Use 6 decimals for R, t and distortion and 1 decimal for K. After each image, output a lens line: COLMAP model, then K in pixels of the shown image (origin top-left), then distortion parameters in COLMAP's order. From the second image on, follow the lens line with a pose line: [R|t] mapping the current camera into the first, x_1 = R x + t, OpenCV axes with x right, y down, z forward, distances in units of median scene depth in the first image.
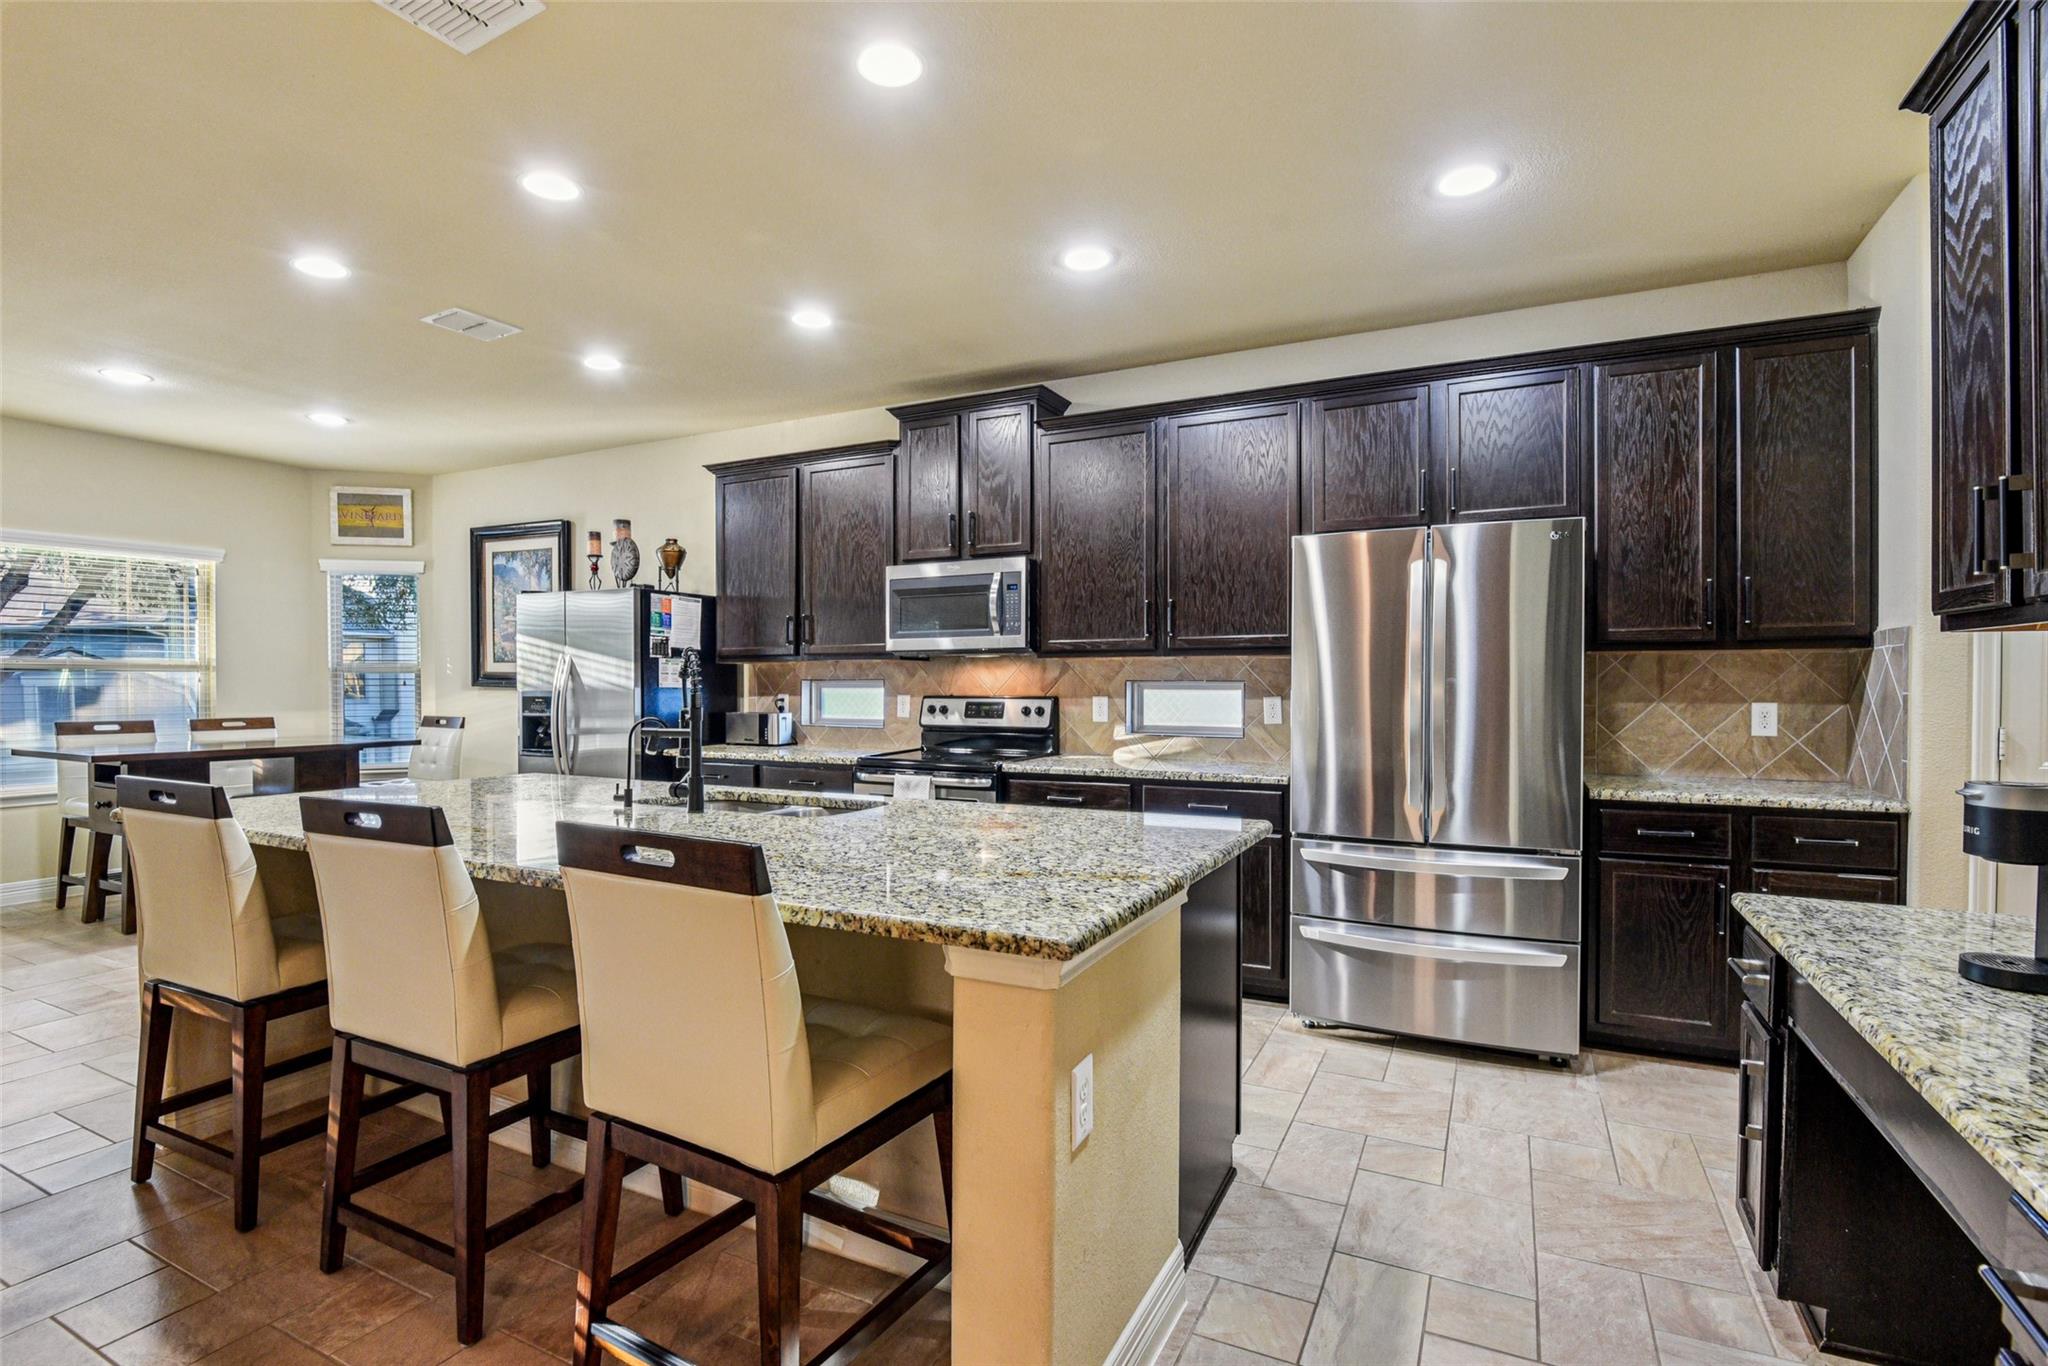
lens RADIAL K [[986.1, 0, 1020.8], [0, 986.1, 689.4], [0, 0, 1]] dist [-0.018399, -0.003314]
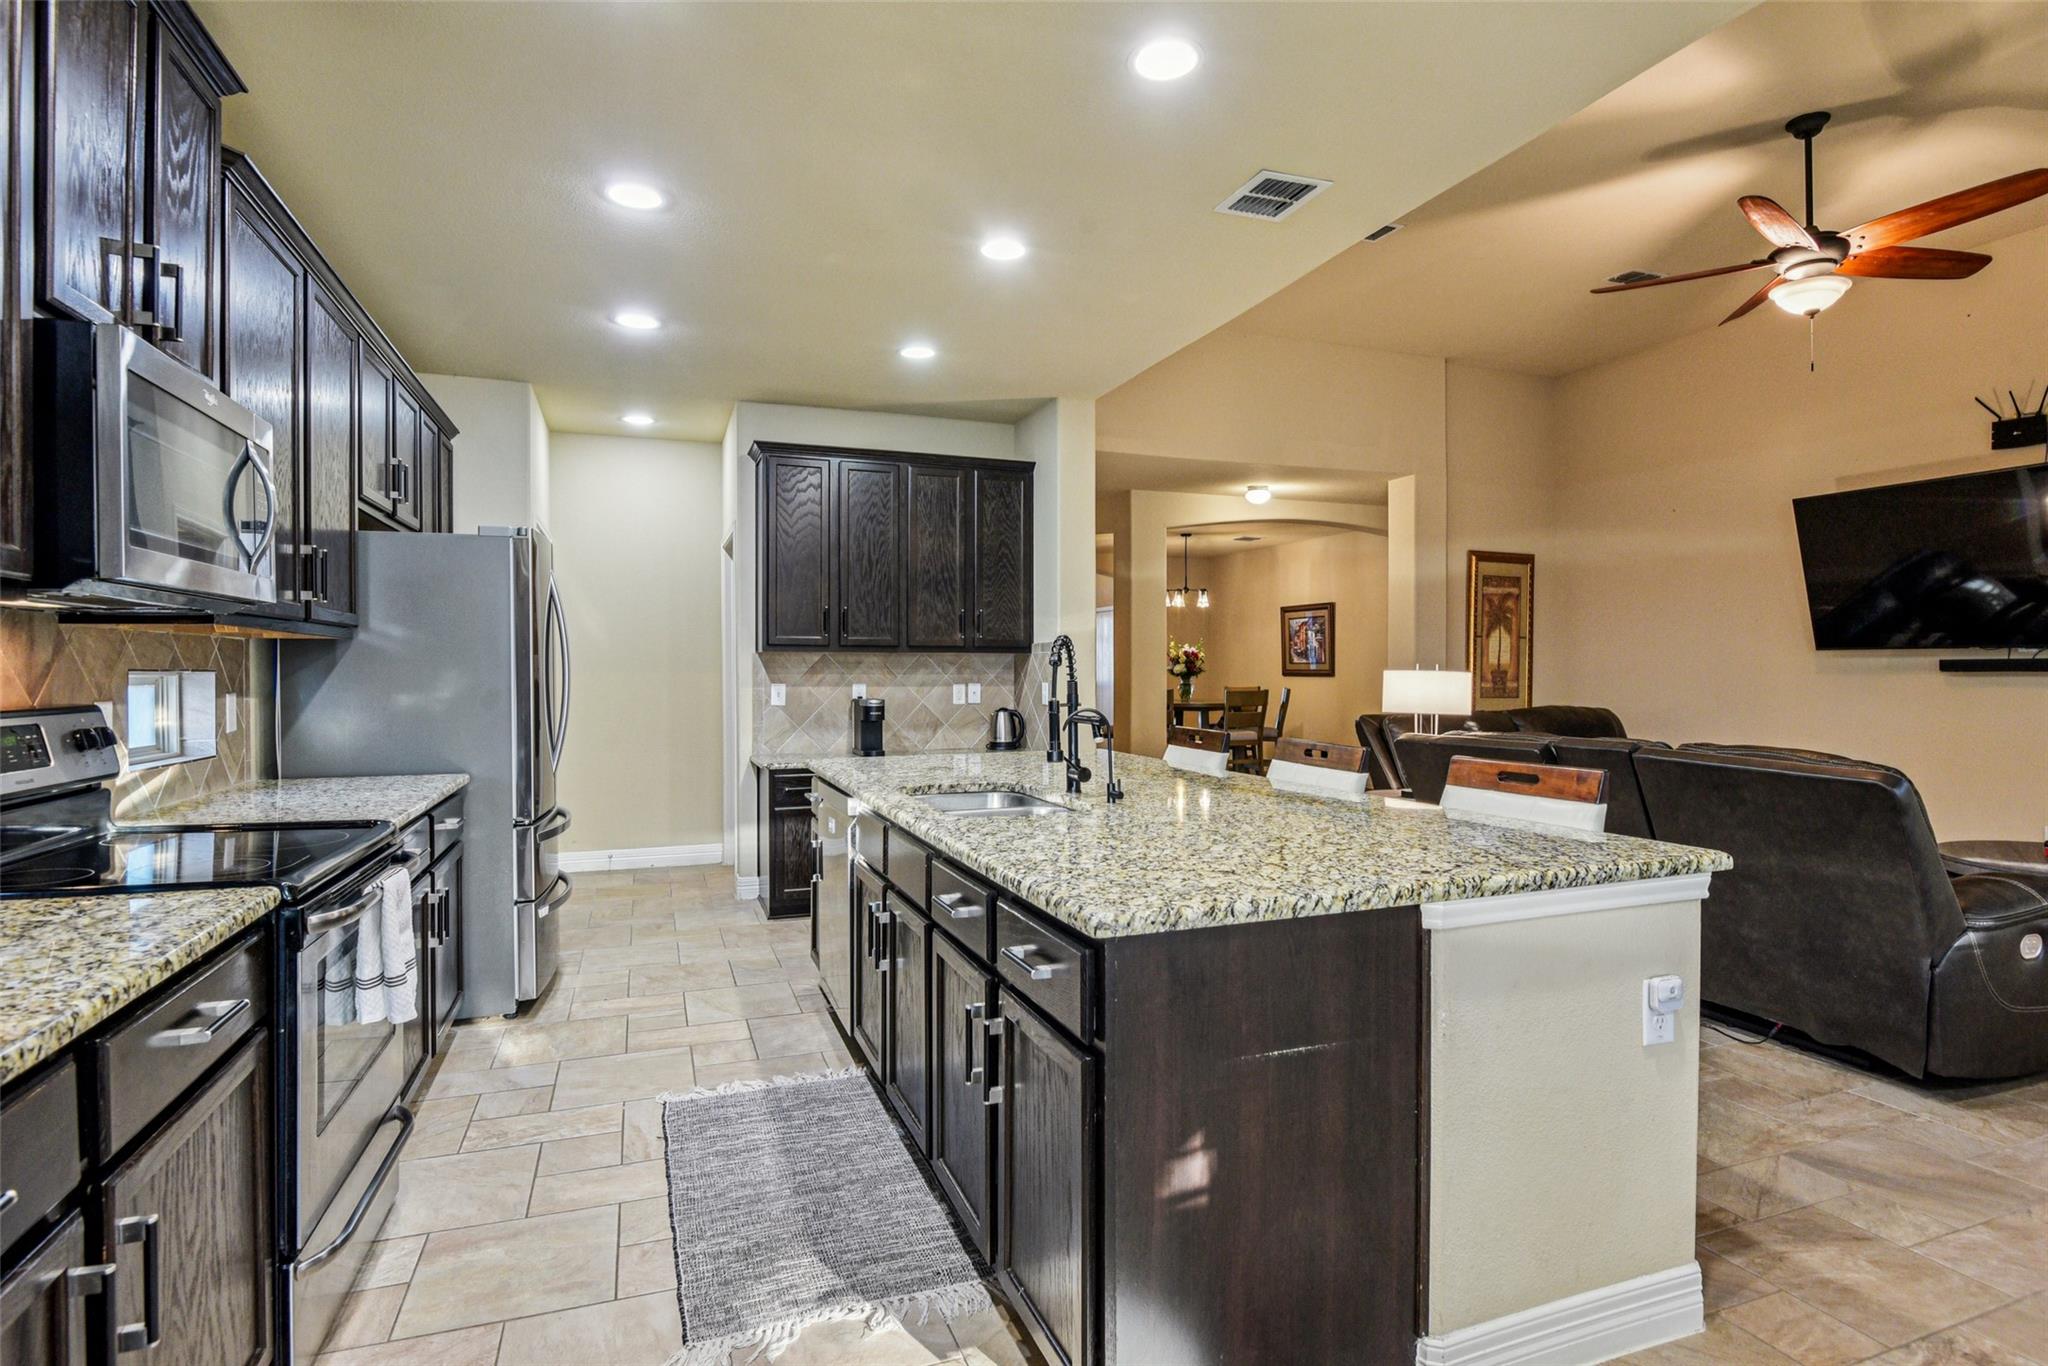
lens RADIAL K [[1030.2, 0, 1029.7], [0, 1030.2, 668.9], [0, 0, 1]] dist [-0.012541, -0.008465]
pose [[-0.743102, 0.001691, 0.669176, -0.578291], [0.006002, 0.999973, 0.004138, -0.008811], [-0.669151, 0.007091, -0.743092, 1.028916]]
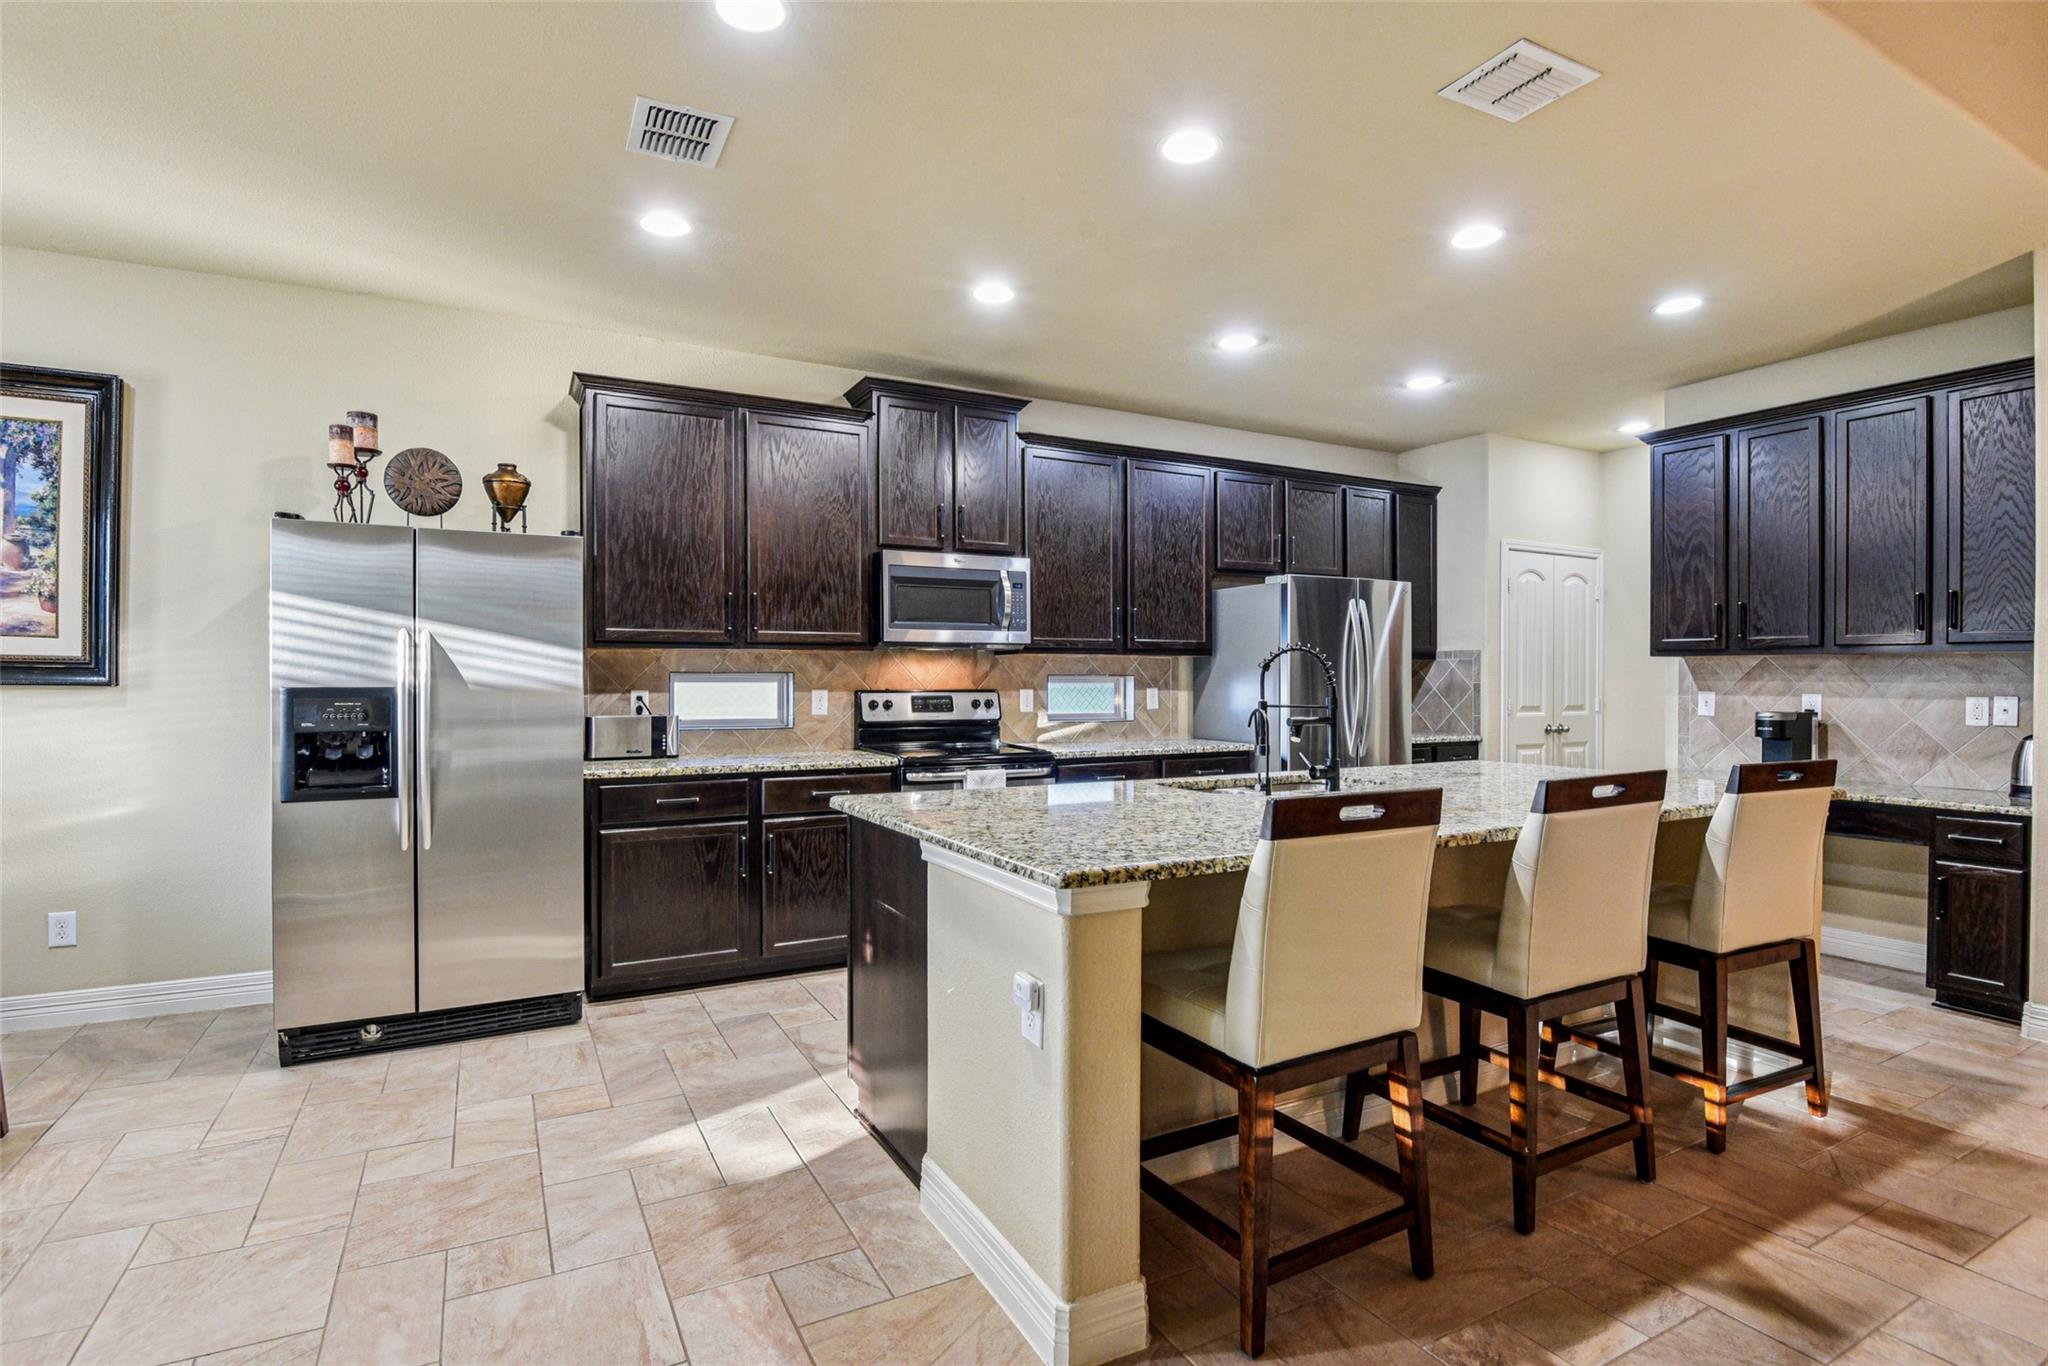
lens RADIAL K [[1030.2, 0, 1024.2], [0, 1030.2, 697.4], [0, 0, 1]] dist [-0.012541, -0.008465]
pose [[0.568949, -0.014038, 0.822253, -0.836141], [0.003197, 0.999884, 0.014859, -0.000820], [-0.822366, -0.005826, 0.568929, 0.337368]]
